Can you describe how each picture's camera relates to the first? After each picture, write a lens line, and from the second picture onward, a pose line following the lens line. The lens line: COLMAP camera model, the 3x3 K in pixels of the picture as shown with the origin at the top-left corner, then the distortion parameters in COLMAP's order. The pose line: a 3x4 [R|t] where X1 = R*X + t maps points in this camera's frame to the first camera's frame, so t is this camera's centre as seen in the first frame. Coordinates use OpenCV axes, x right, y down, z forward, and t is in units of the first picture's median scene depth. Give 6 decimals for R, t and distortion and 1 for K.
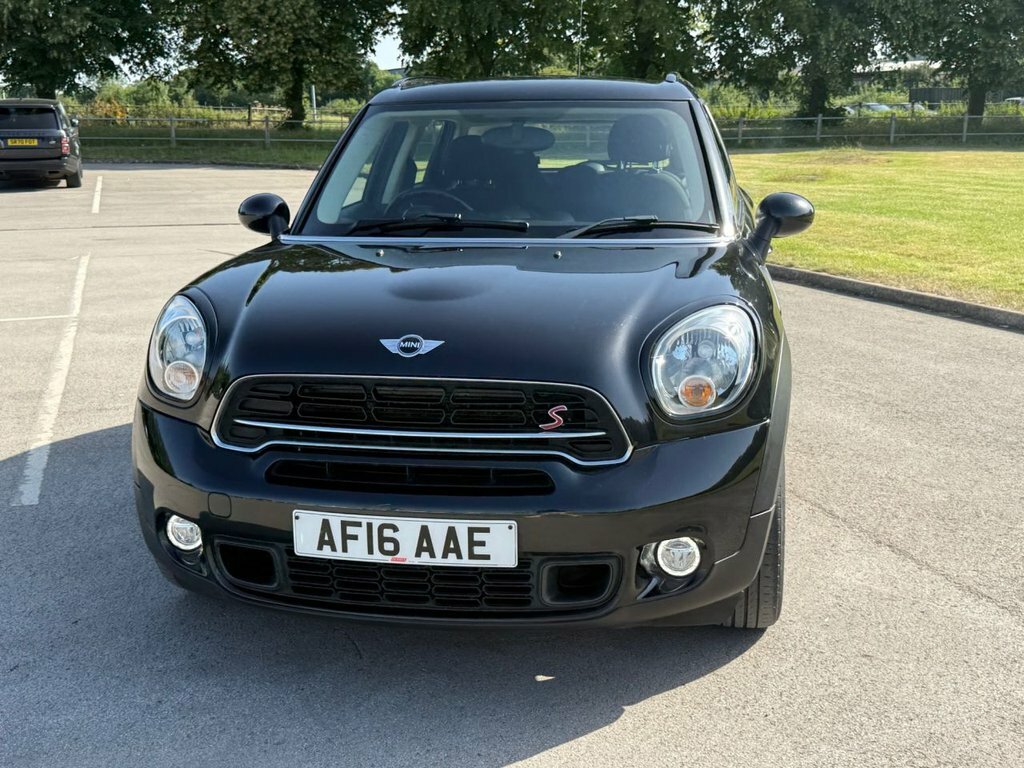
lens RADIAL K [[1110.3, 0, 531.4], [0, 1110.3, 383.9], [0, 0, 1]] dist [0.060570, 0.000000]
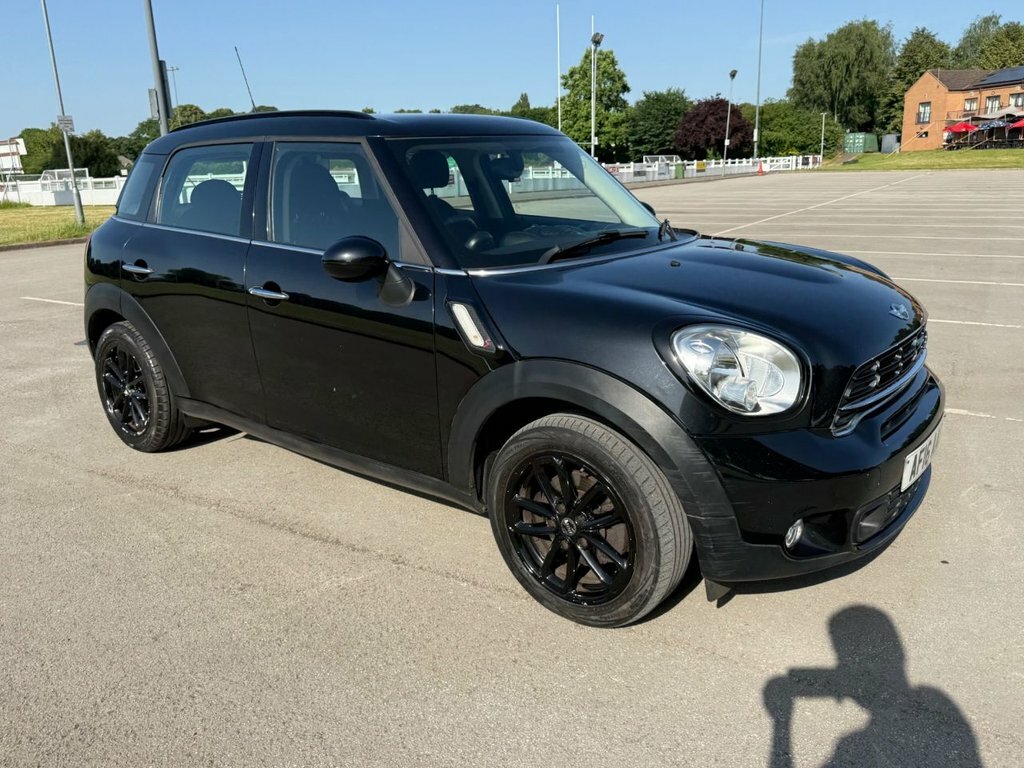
lens RADIAL K [[791.8, 0, 510.4], [0, 791.8, 384.1], [0, 0, 1]] dist [0.044290, -0.049587]
pose [[0.504494, -0.252360, 0.825712, -1.089540], [0.219917, 0.962349, 0.159755, -0.194761], [-0.834939, 0.100993, 0.540997, 0.825438]]
